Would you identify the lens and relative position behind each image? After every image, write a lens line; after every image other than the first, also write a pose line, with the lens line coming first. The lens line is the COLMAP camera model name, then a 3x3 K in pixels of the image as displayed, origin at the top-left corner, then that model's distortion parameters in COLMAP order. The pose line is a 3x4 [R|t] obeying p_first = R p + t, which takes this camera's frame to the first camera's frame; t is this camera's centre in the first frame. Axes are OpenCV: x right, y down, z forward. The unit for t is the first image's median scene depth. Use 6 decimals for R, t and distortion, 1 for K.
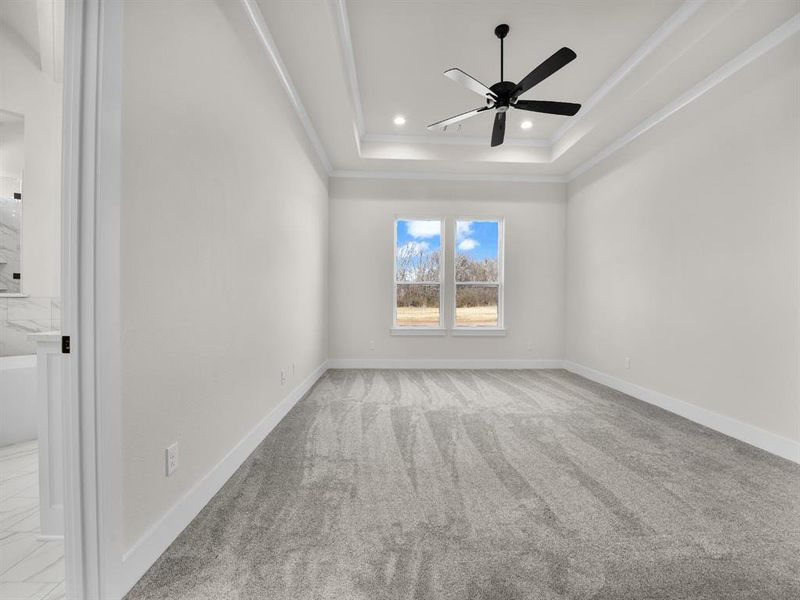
lens RADIAL K [[330.4, 0, 400.0], [0, 330.4, 300.0], [0, 0, 1]] dist [-0.000405, -0.000189]
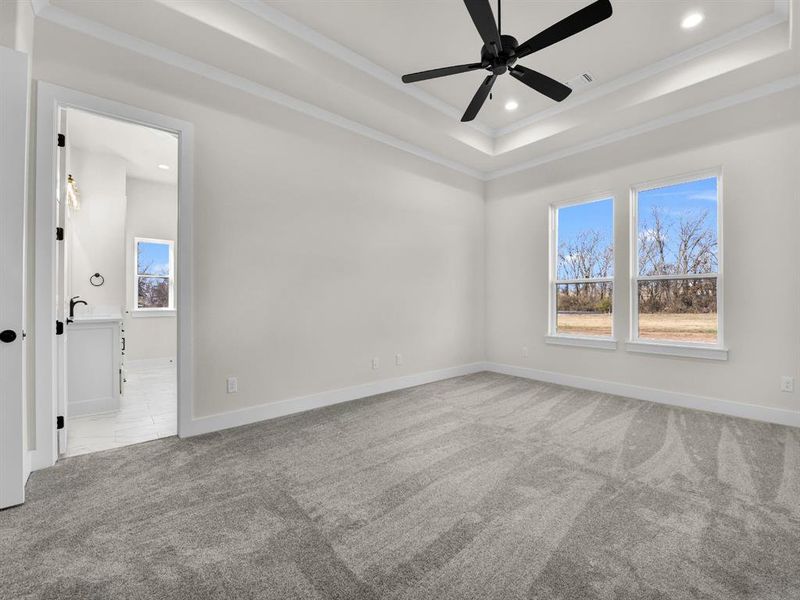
lens RADIAL K [[328.2, 0, 398.2], [0, 328.2, 304.9], [0, 0, 1]] dist [-0.017009, -0.000480]
pose [[0.631606, 0.000287, -0.775290, 0.559958], [0.002681, 0.999993, 0.002555, 0.002631], [0.775285, -0.003692, 0.631601, 0.218799]]
